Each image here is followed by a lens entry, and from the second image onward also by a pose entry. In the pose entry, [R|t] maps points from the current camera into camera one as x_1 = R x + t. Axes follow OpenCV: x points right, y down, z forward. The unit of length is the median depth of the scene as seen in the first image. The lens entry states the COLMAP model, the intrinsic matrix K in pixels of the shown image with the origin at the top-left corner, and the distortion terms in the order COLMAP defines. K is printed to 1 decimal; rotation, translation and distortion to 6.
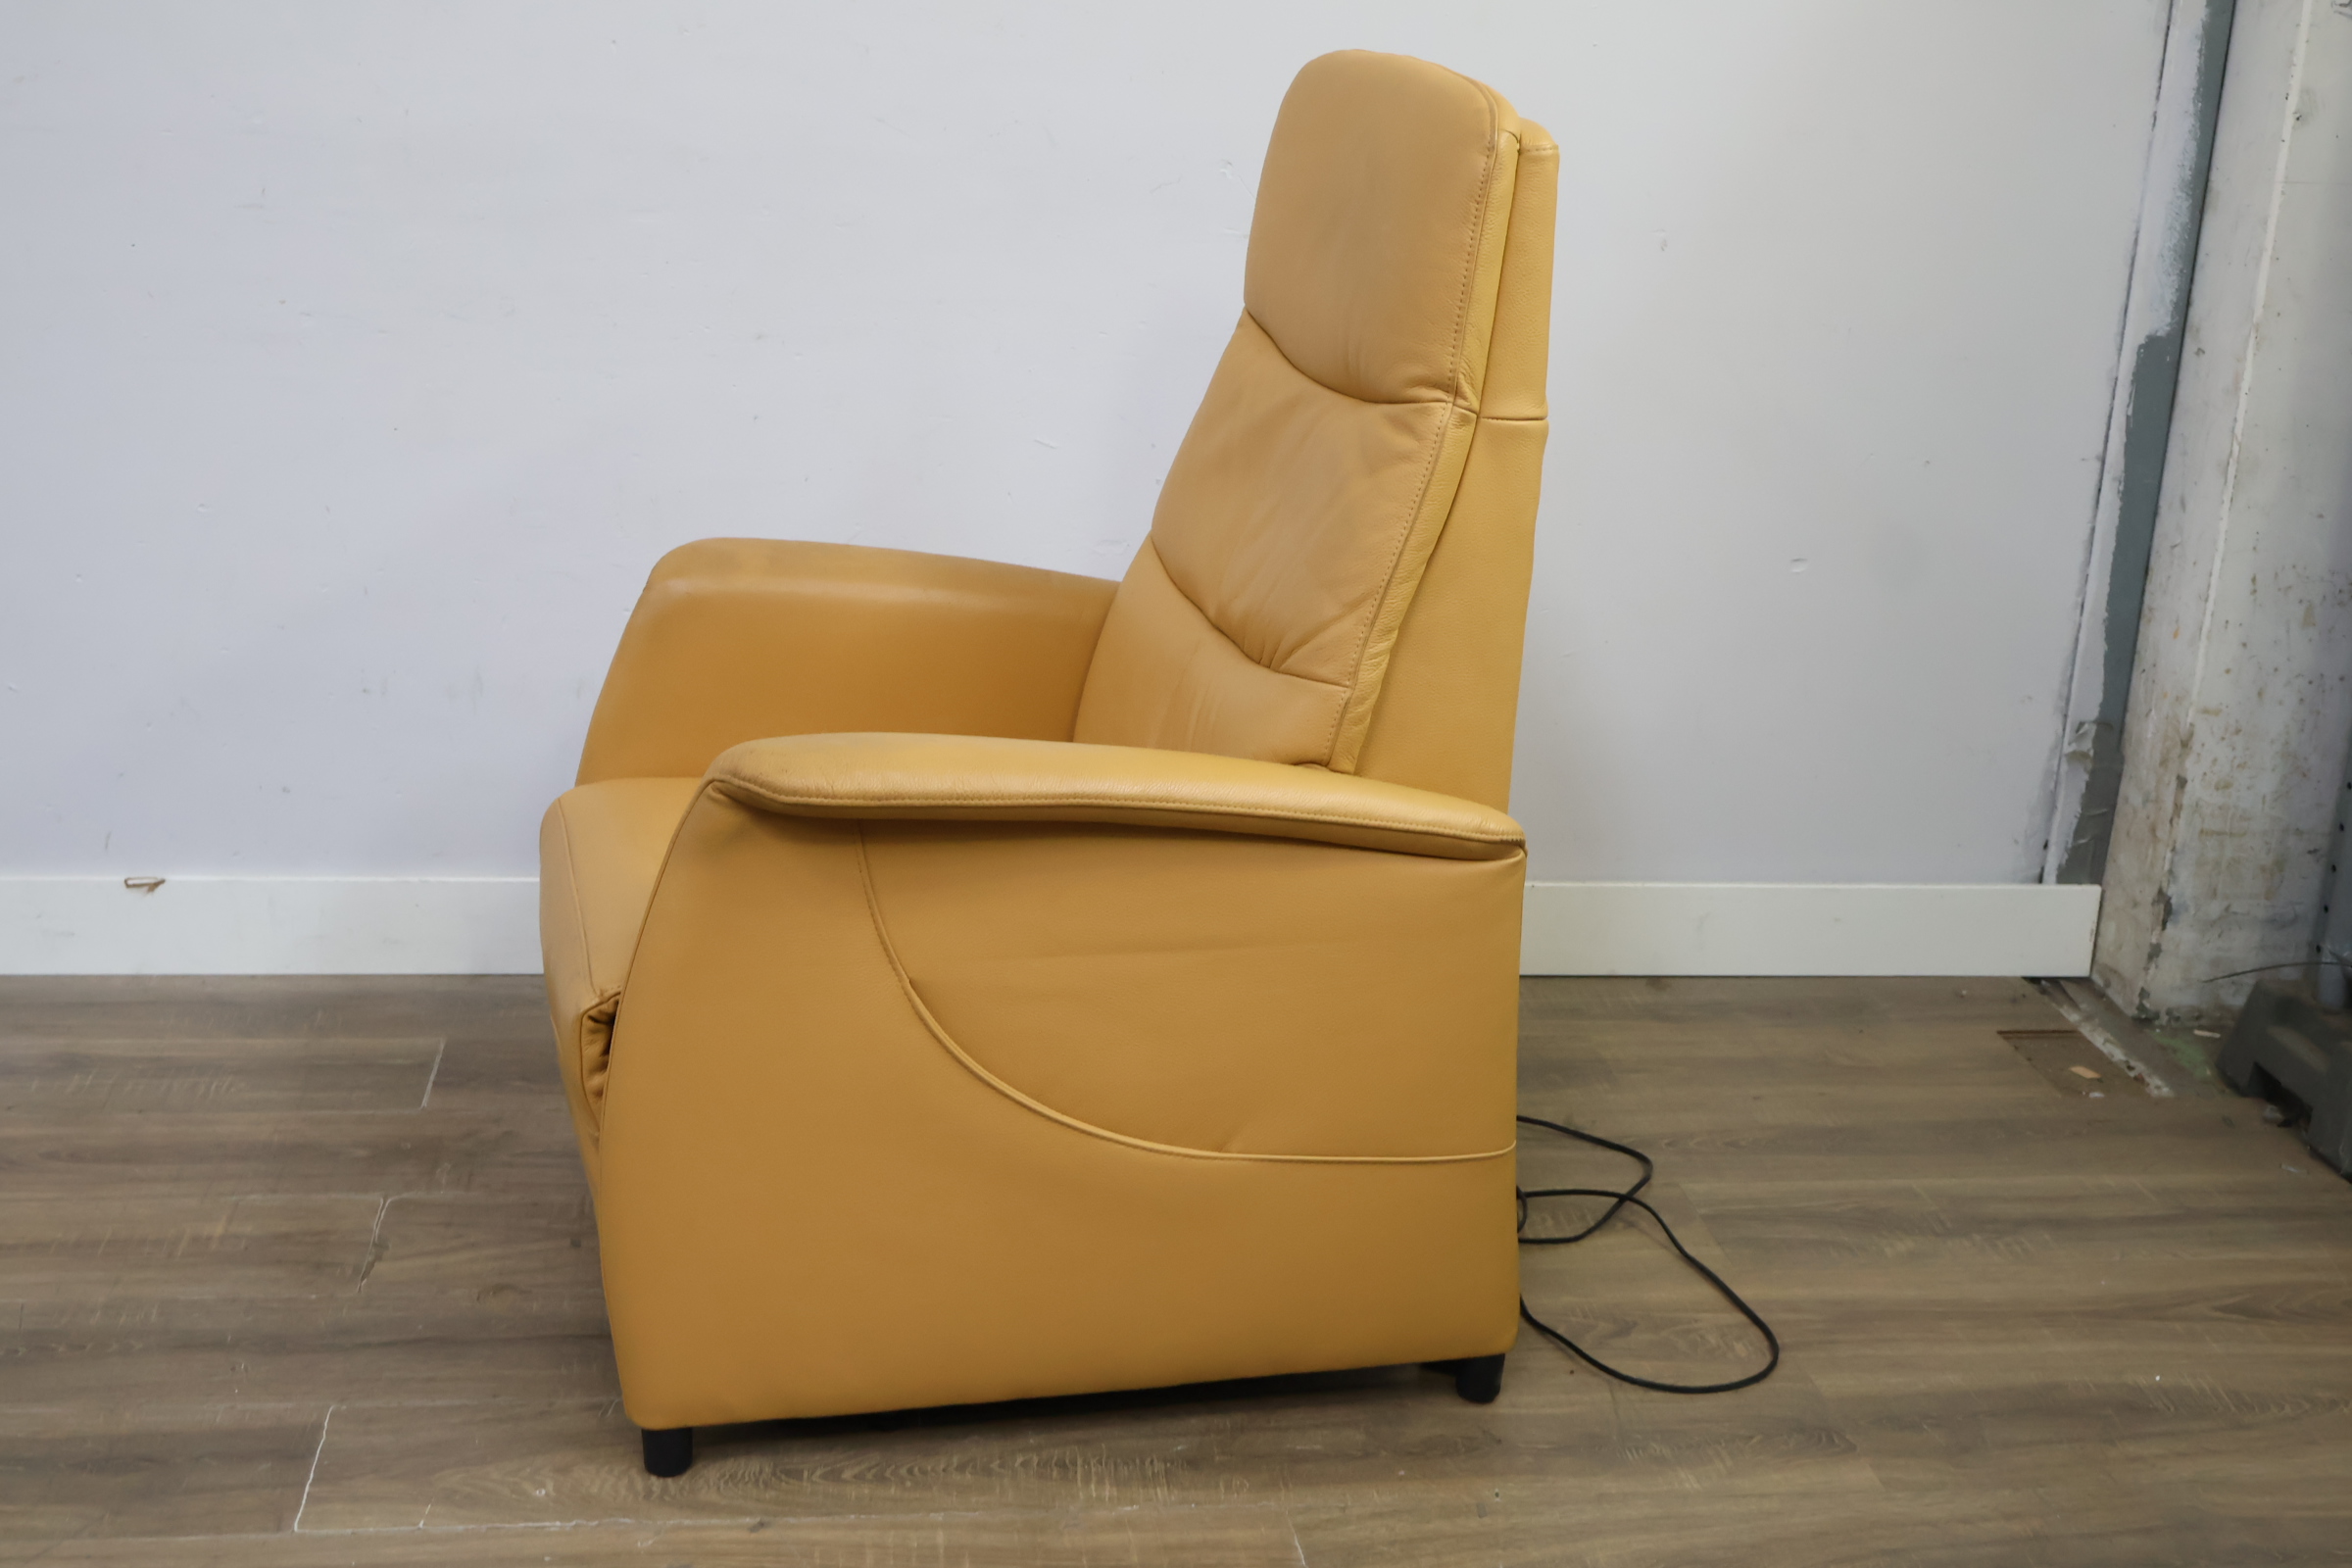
lens RADIAL K [[2901.7, 0, 1176.0], [0, 2901.7, 787.7], [0, 0, 1]] dist [0.002683, -0.012006]
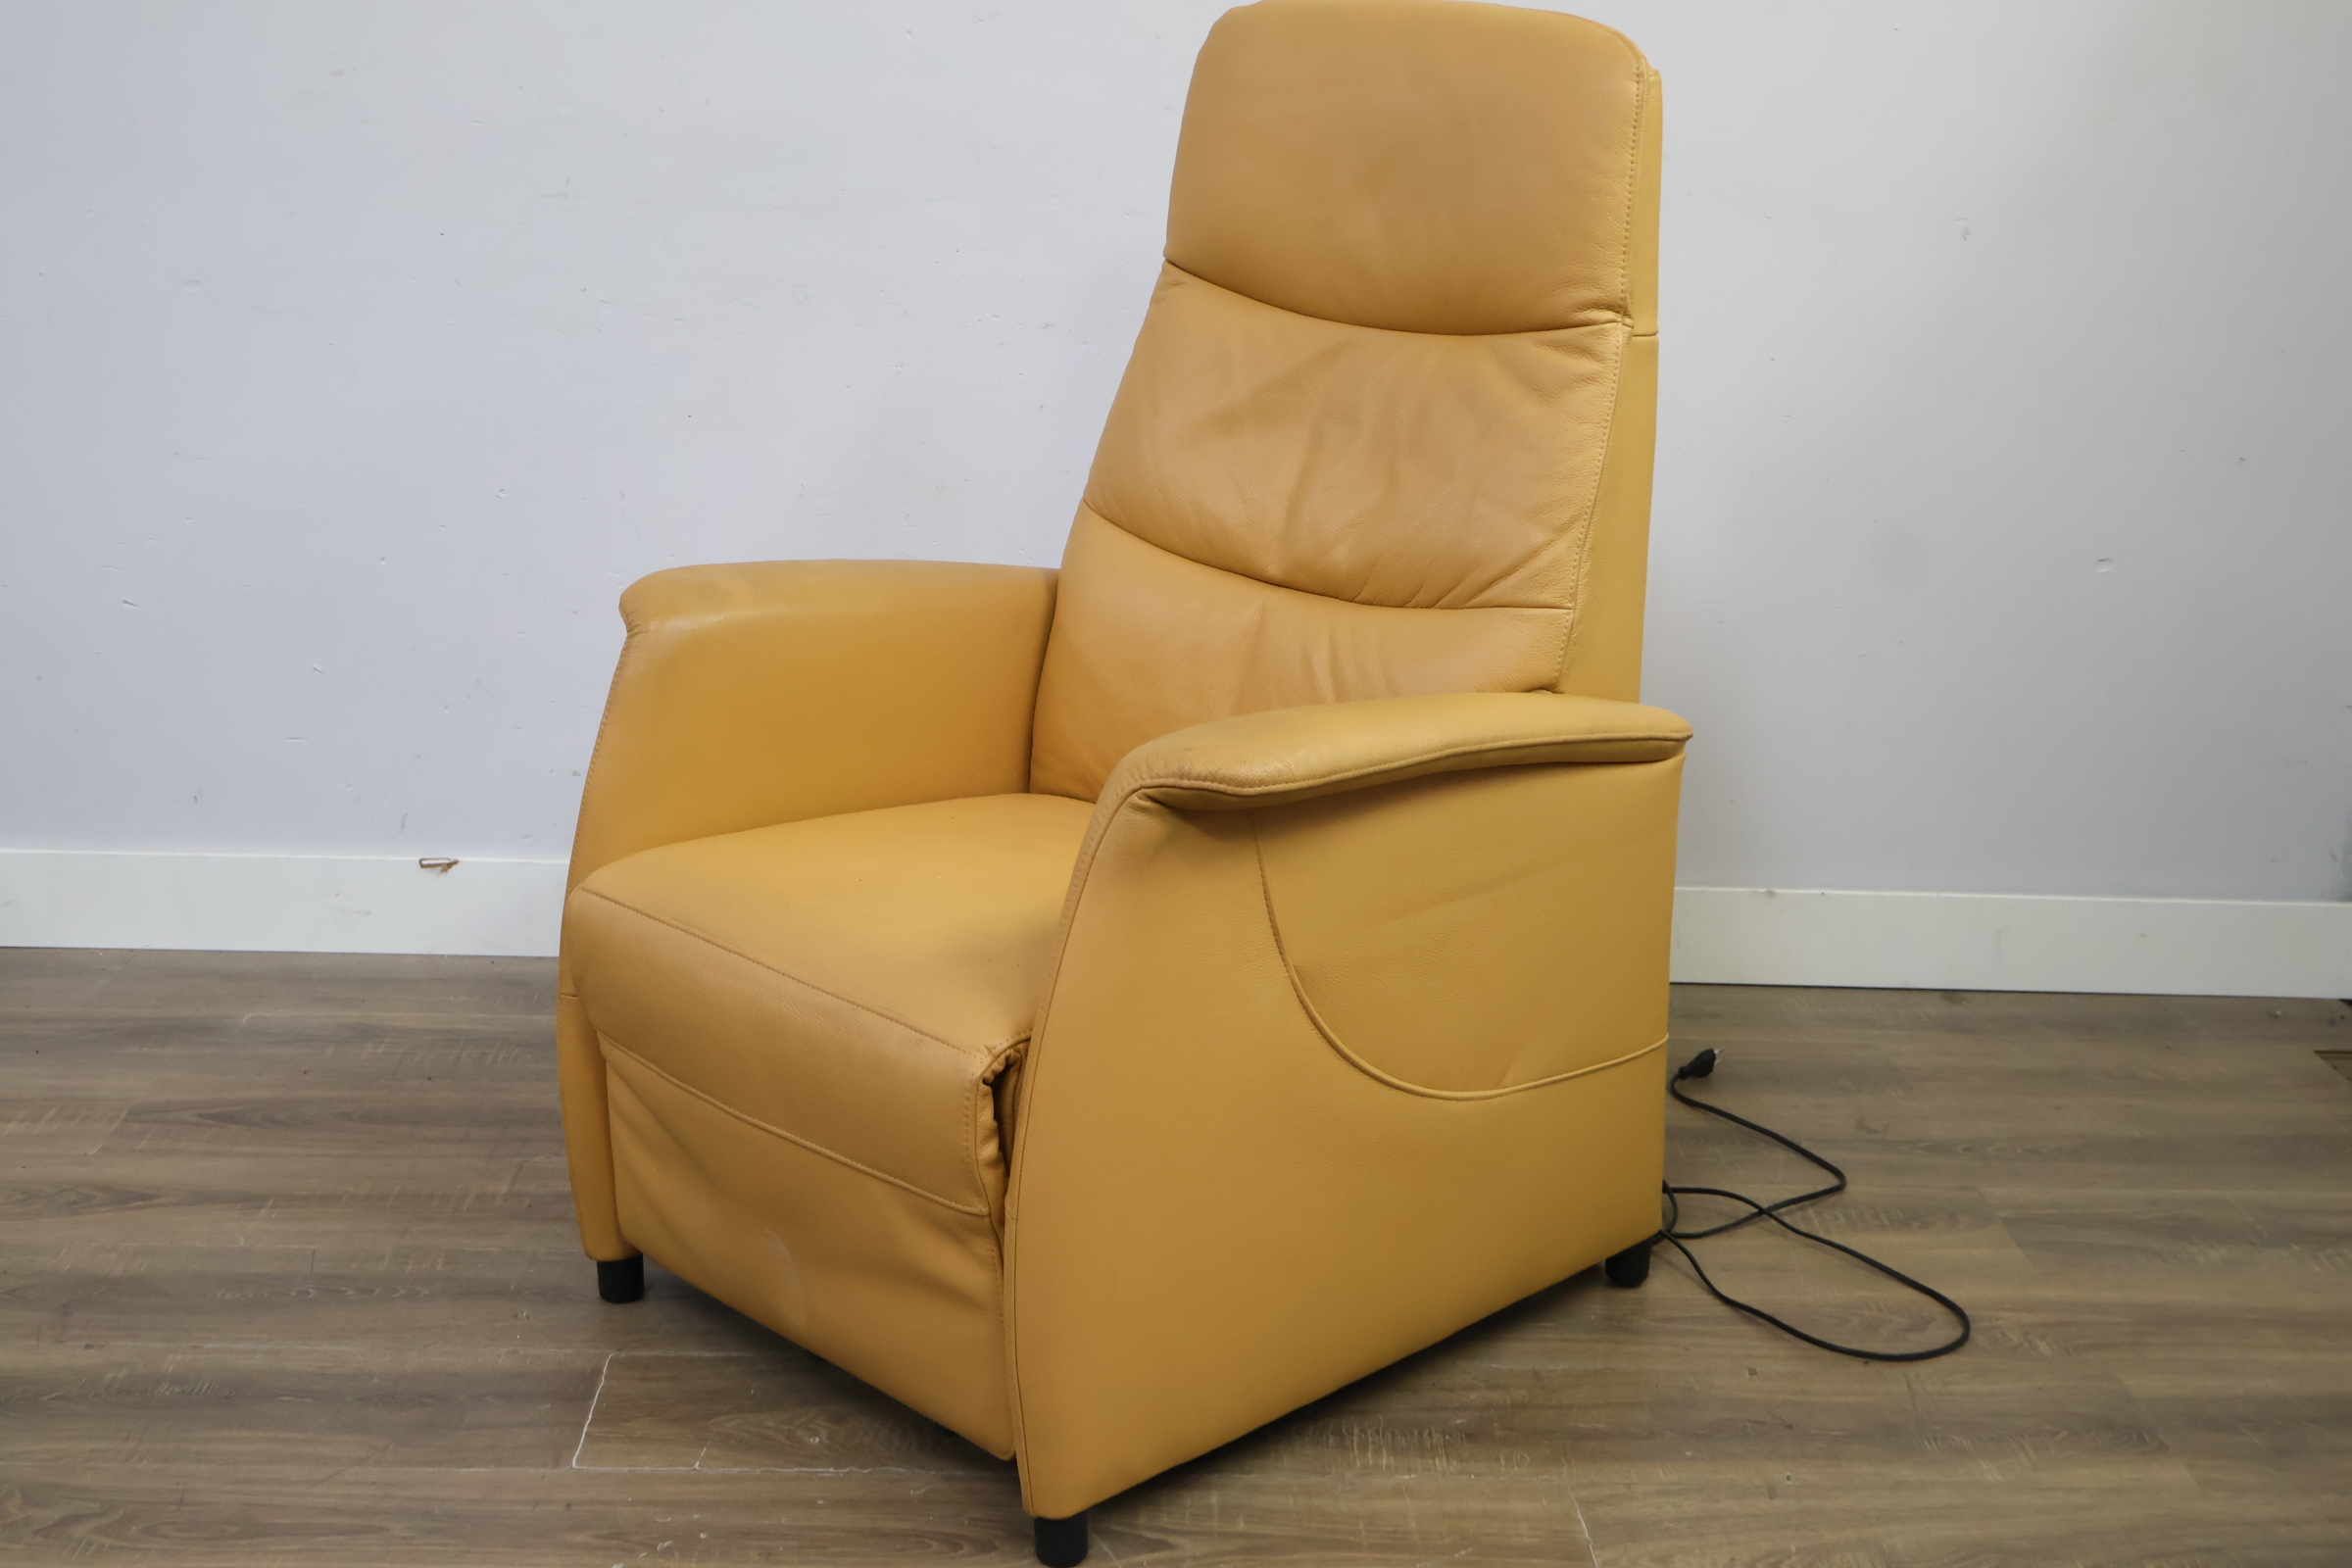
lens RADIAL K [[2901.4, 0, 1179.0], [0, 2901.4, 799.7], [0, 0, 1]] dist [-0.001759, 0.021836]
pose [[0.995819, 0.012276, -0.090523, -0.005204], [-0.014831, 0.999509, -0.027606, 0.036431], [0.090140, 0.028834, 0.995512, 0.010222]]
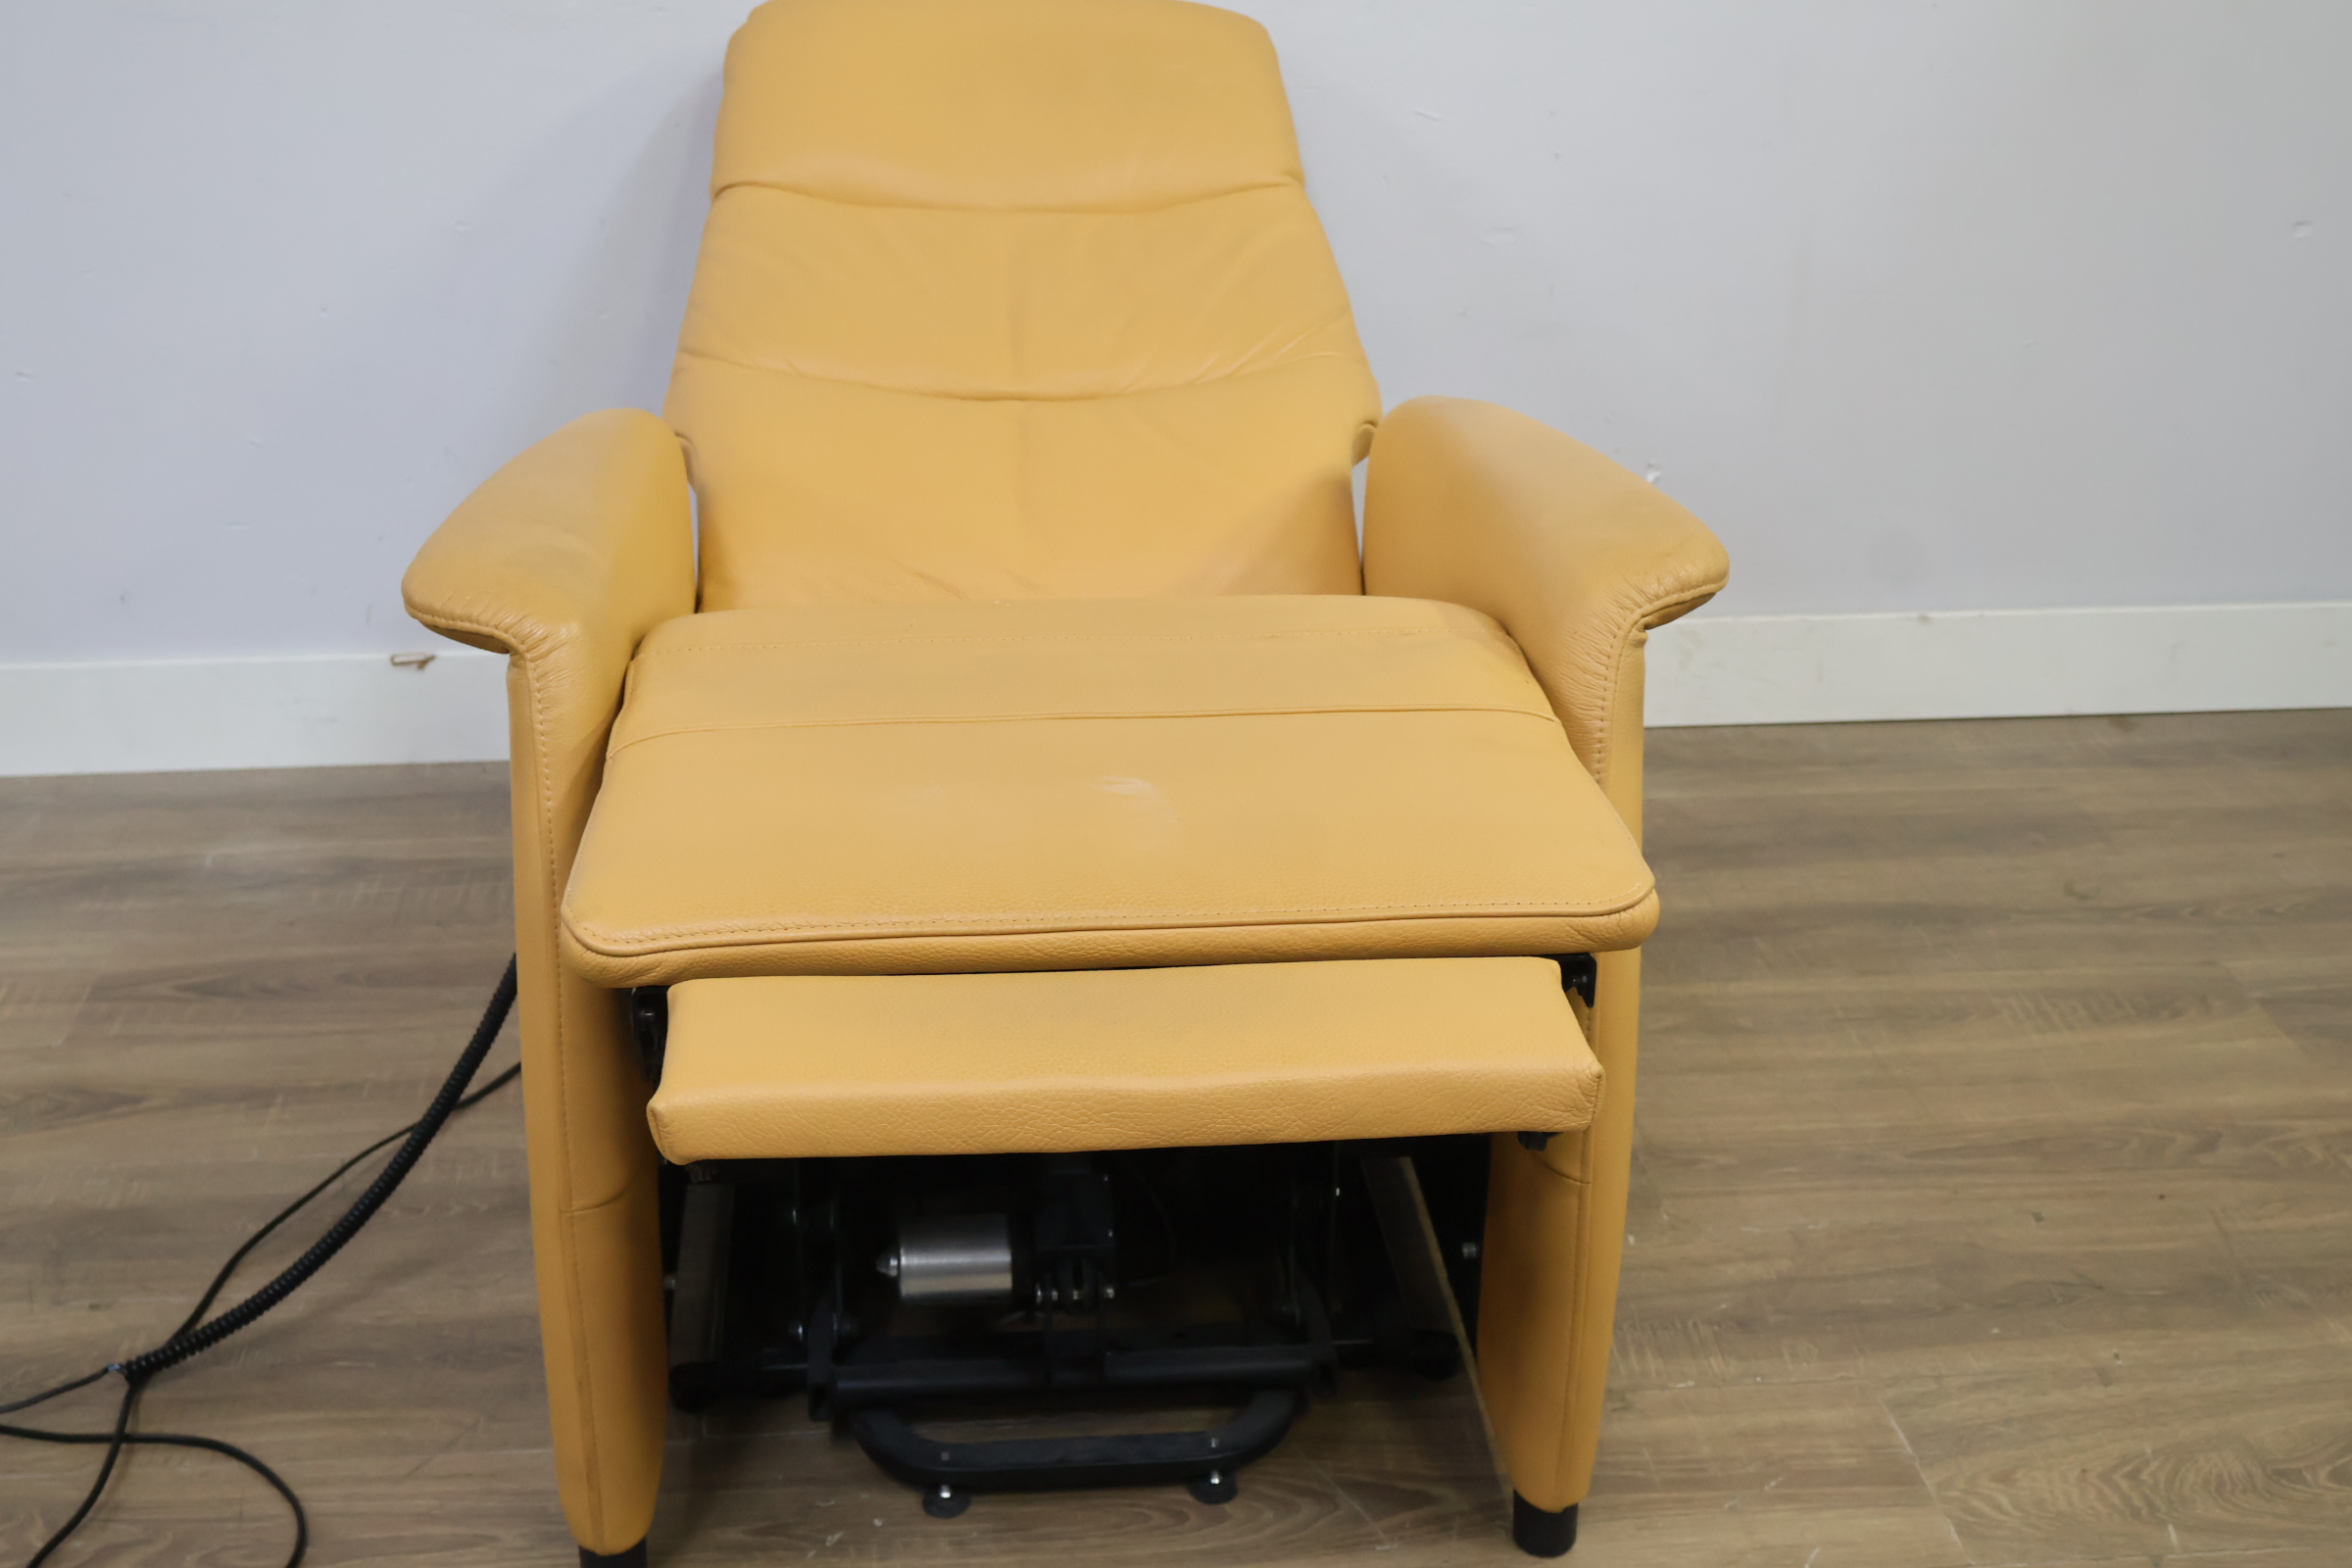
lens RADIAL K [[2905.4, 0, 1178.8], [0, 2905.4, 776.2], [0, 0, 1]] dist [-0.002333, -0.000933]
pose [[0.998672, -0.027674, -0.043456, -0.090089], [0.031479, 0.995492, 0.089465, -0.003878], [0.040784, -0.090714, 0.995042, 0.134400]]
